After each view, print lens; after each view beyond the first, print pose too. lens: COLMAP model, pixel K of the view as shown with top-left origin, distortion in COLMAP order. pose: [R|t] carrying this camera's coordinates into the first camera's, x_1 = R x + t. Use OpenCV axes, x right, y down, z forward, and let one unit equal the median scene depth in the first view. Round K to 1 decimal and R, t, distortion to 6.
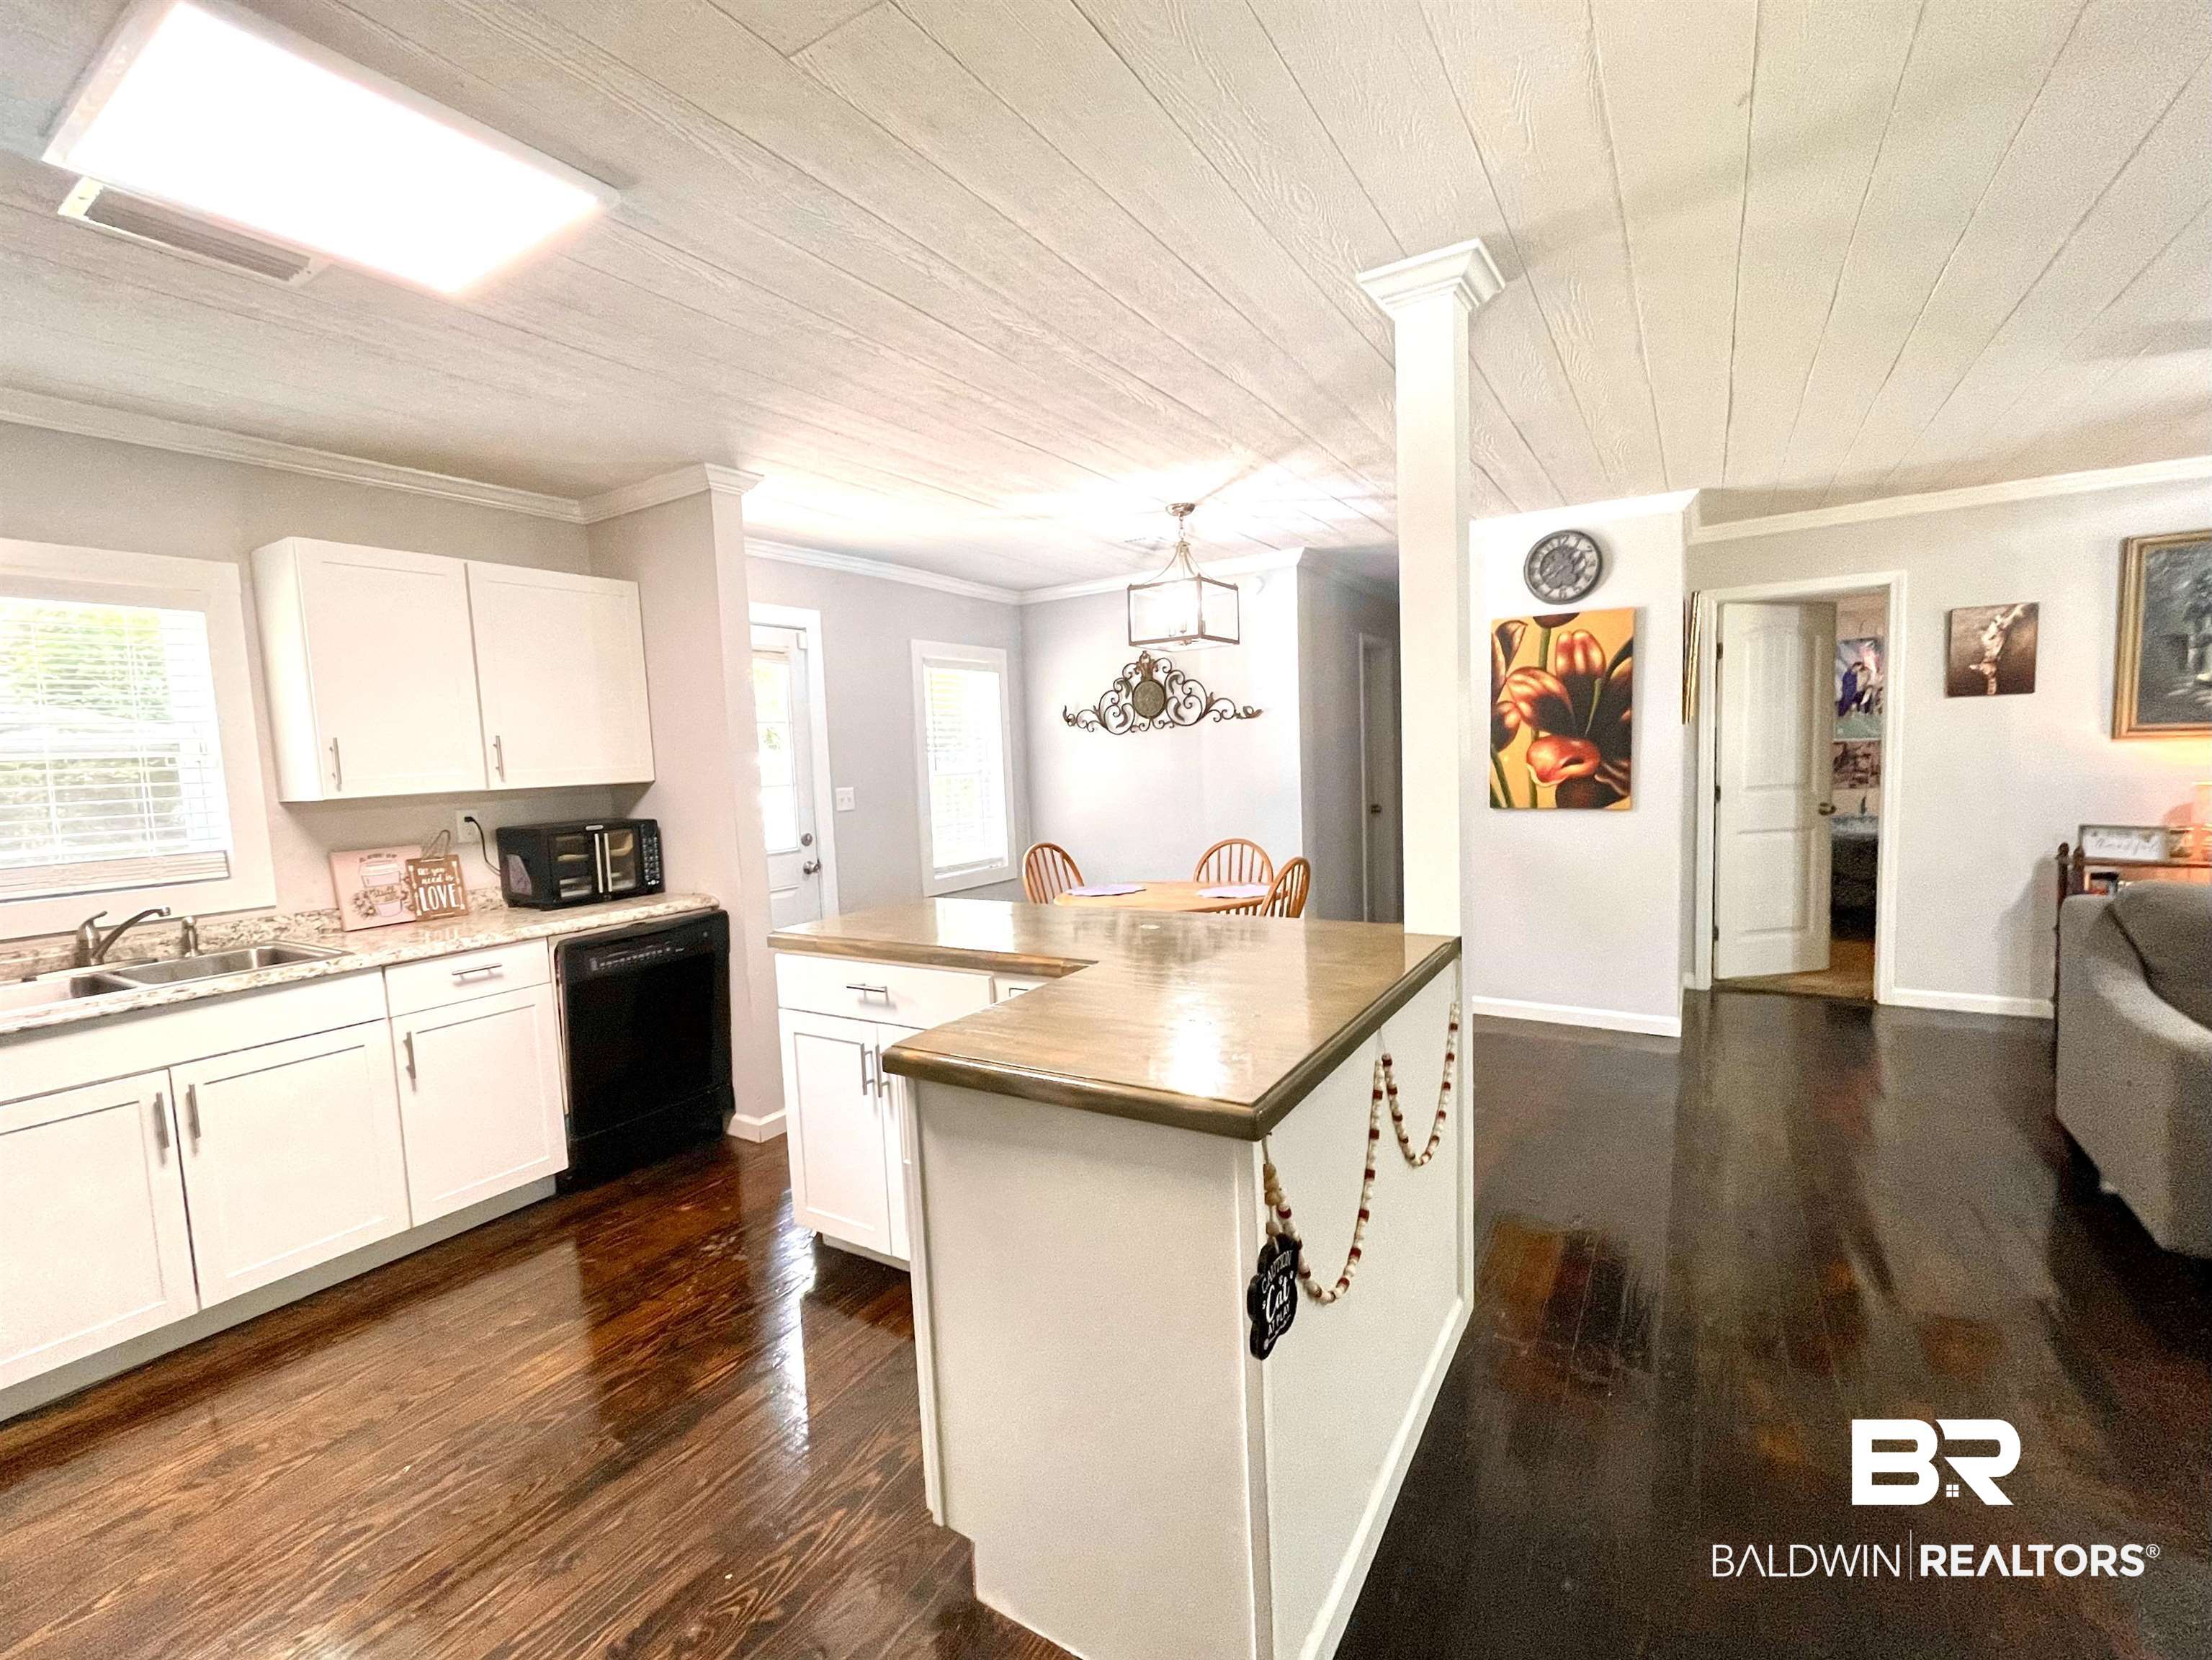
lens RADIAL K [[965.5, 0, 1106.0], [0, 965.5, 830.0], [0, 0, 1]] dist [0.001011, -0.000265]
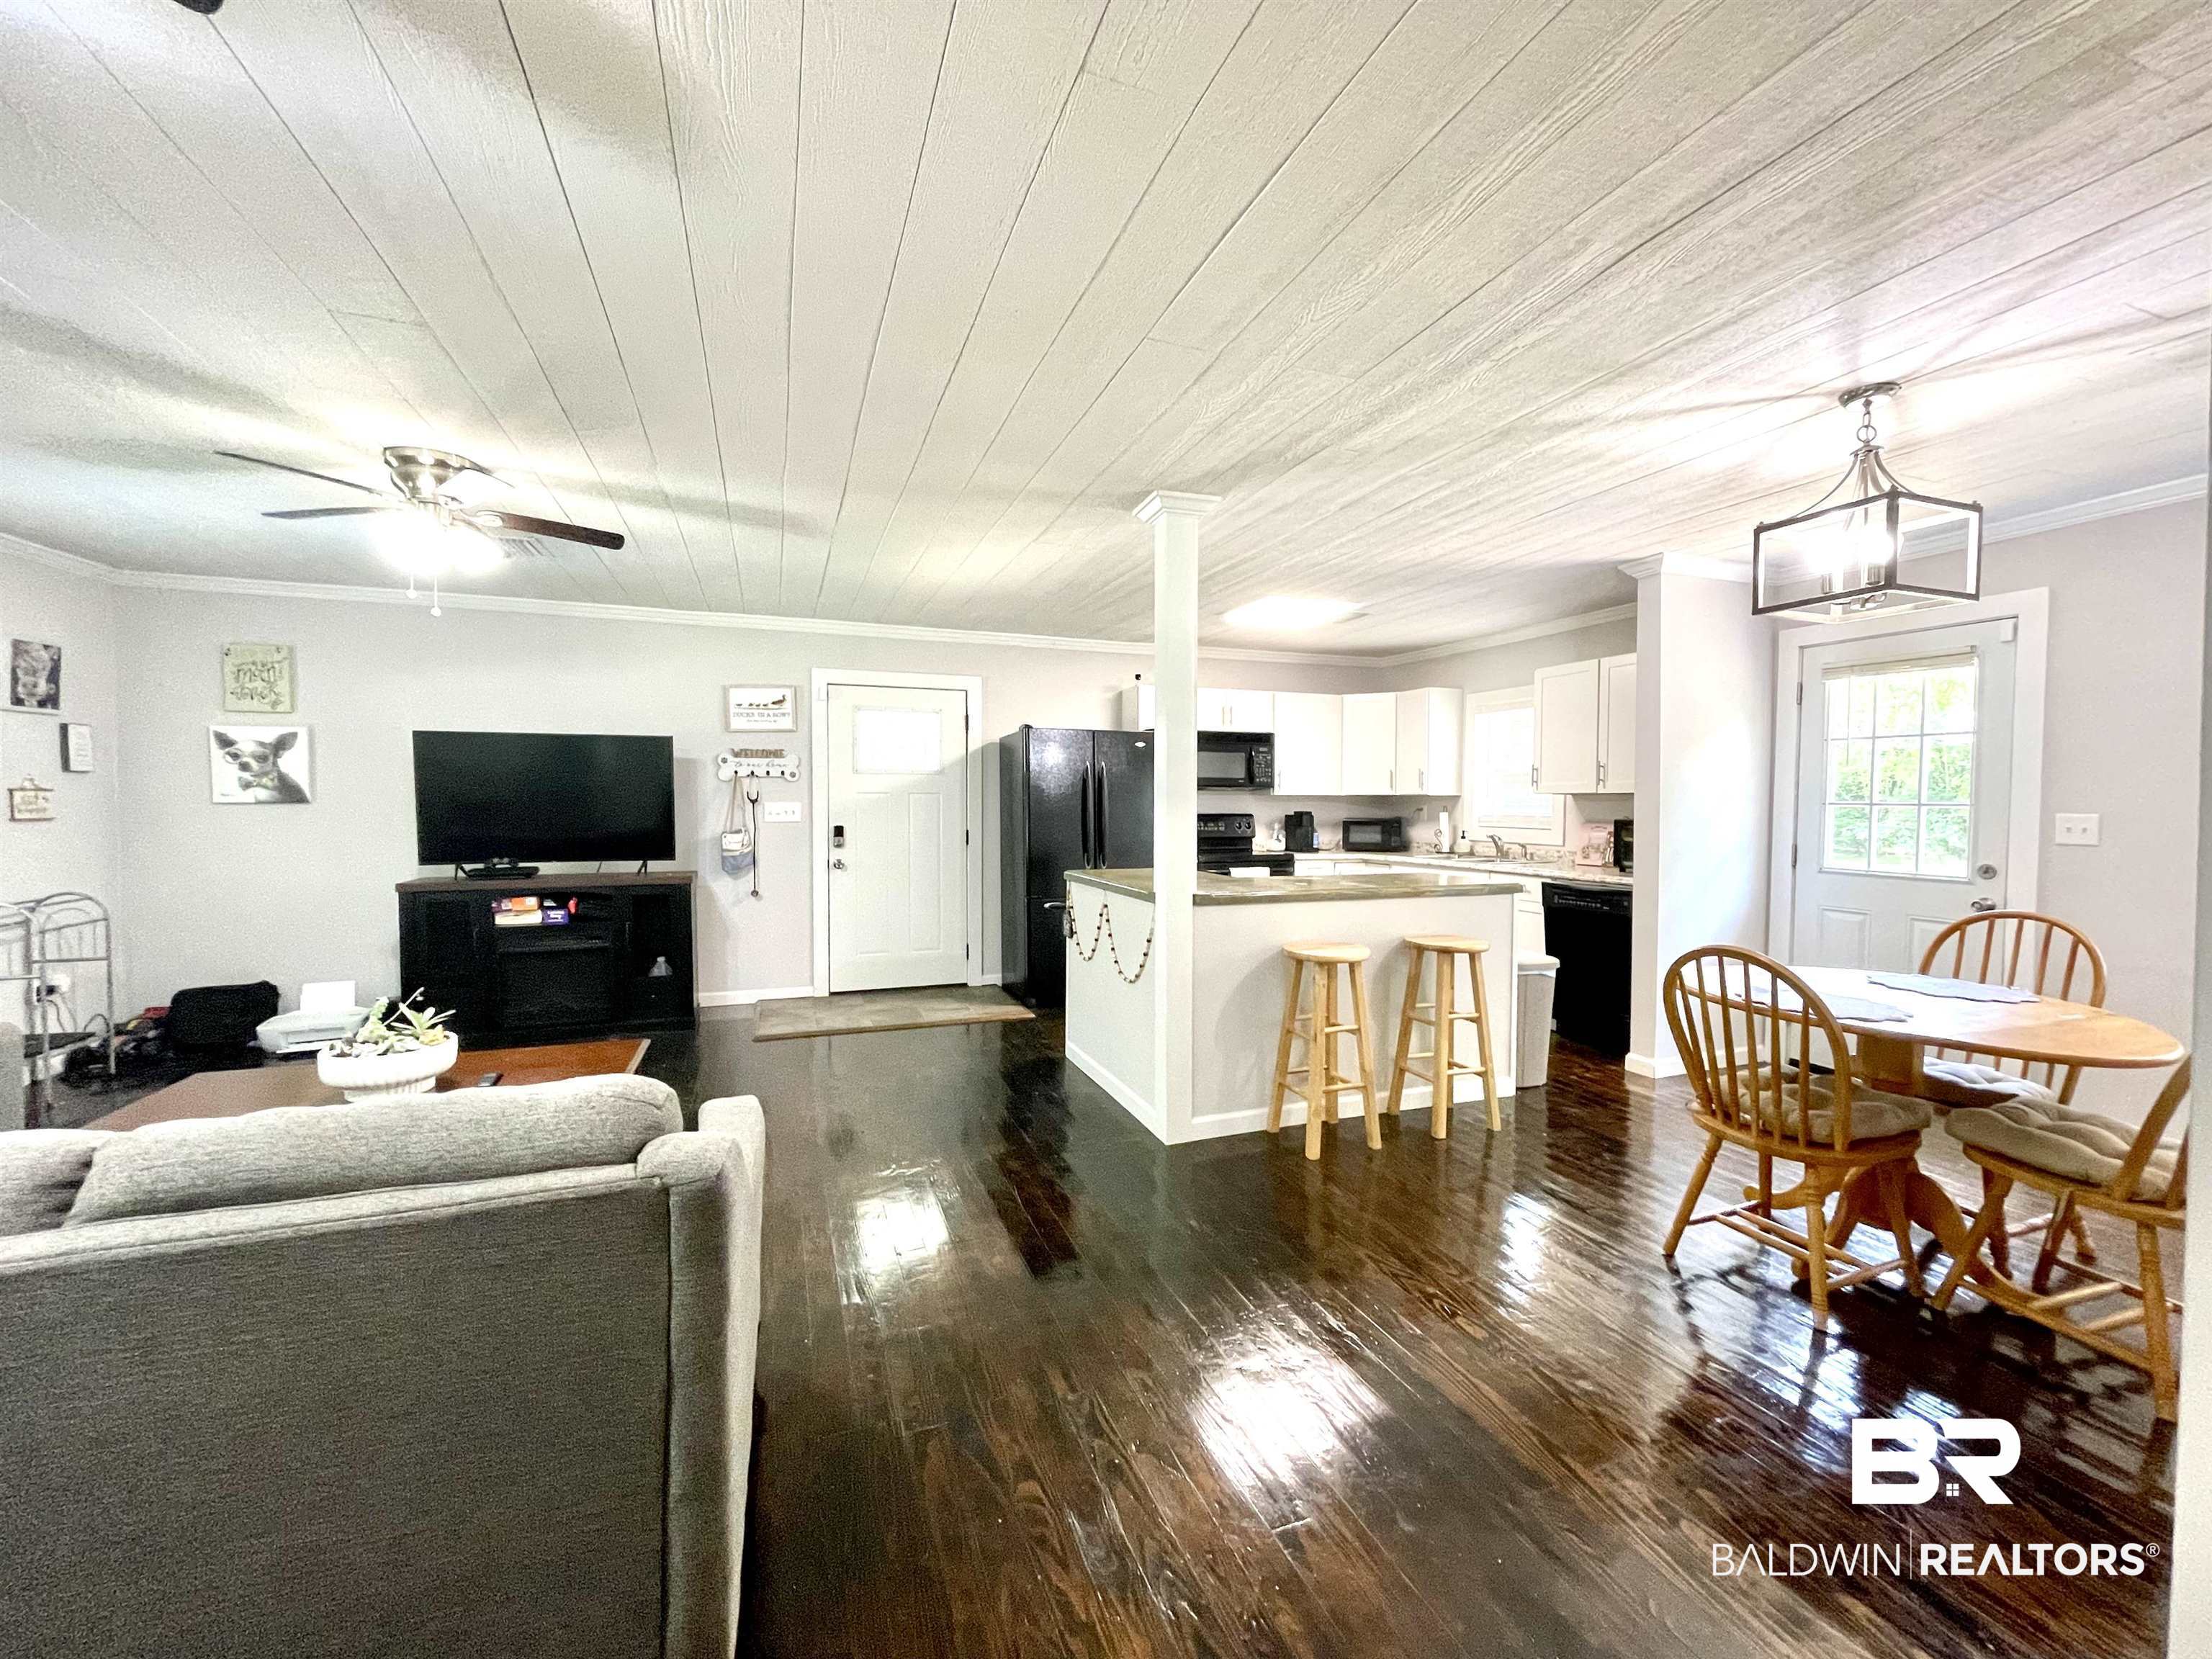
lens RADIAL K [[890.4, 0, 1109.1], [0, 890.4, 828.3], [0, 0, 1]] dist [-0.002828, -0.000026]
pose [[-0.606135, 0.062459, -0.792905, 0.808195], [-0.045840, 0.992511, 0.113225, -0.084677], [0.794039, 0.104976, -0.598733, 0.912874]]
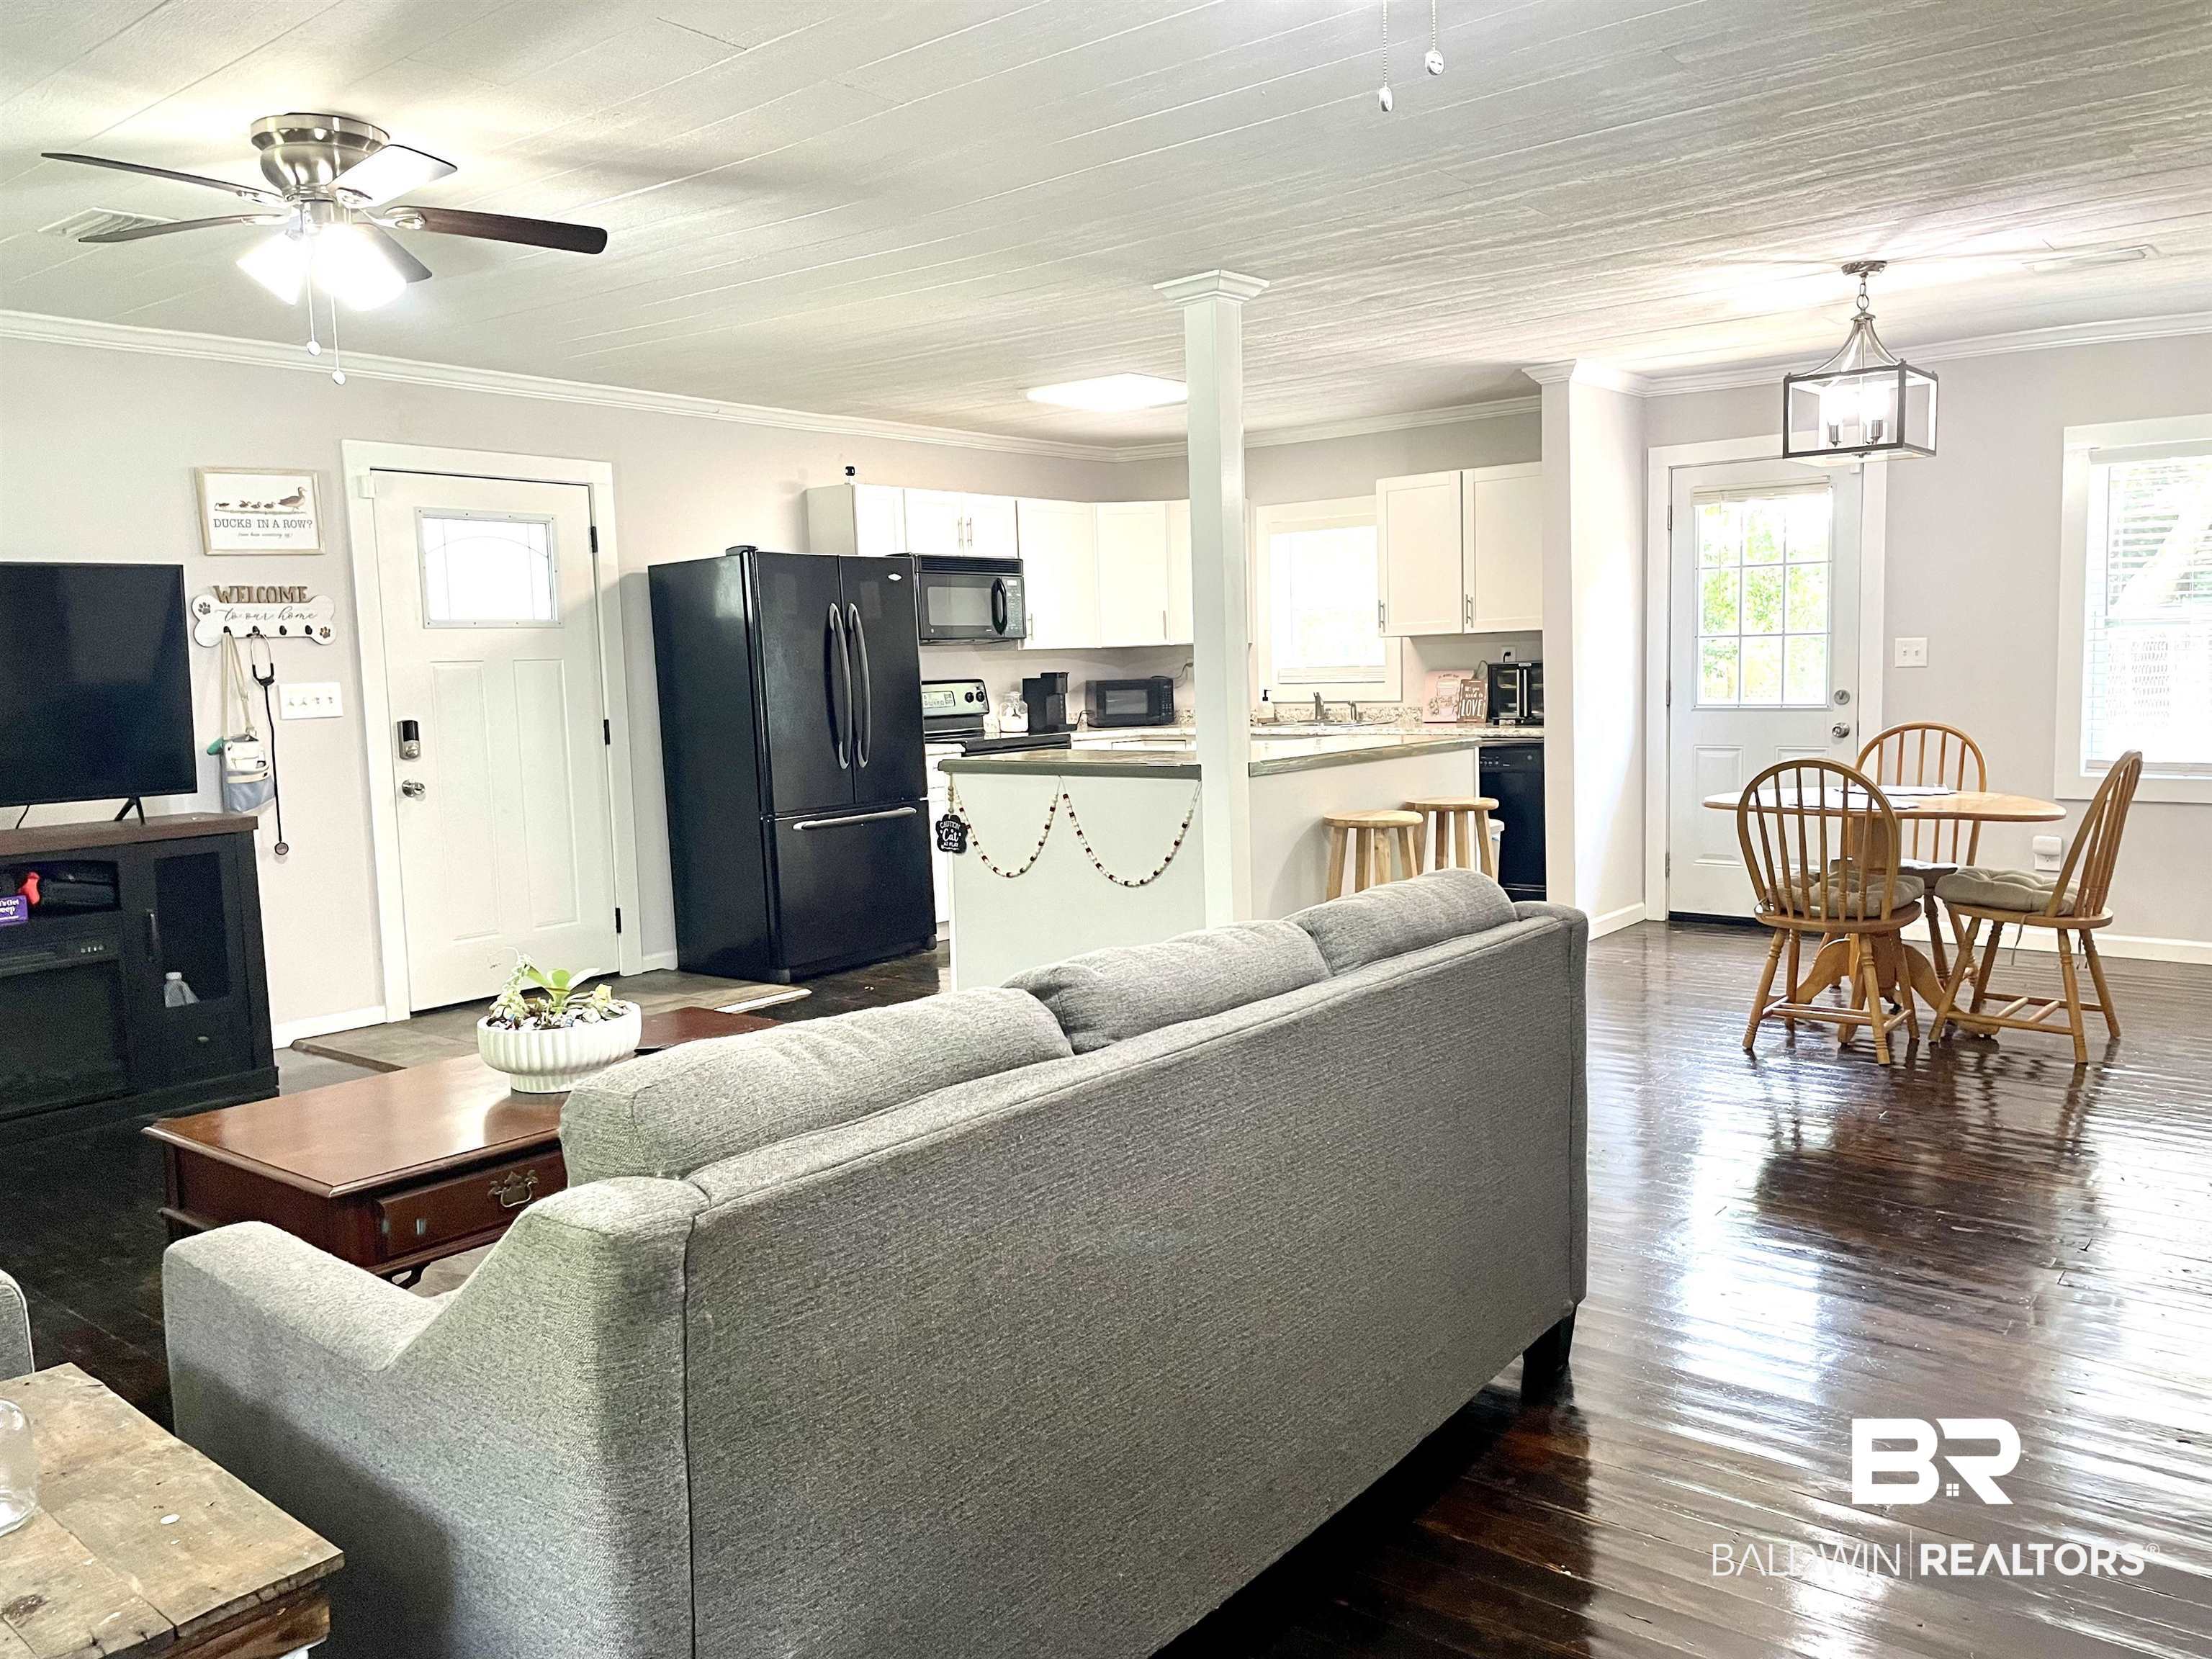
lens RADIAL K [[1661.9, 0, 1124.3], [0, 1661.9, 810.8], [0, 0, 1]] dist [0.096266, -0.134084]
pose [[-0.110487, 0.134292, -0.984763, 1.342774], [-0.048503, 0.988920, 0.140301, -0.074664], [0.992693, 0.063266, -0.102749, 0.561652]]
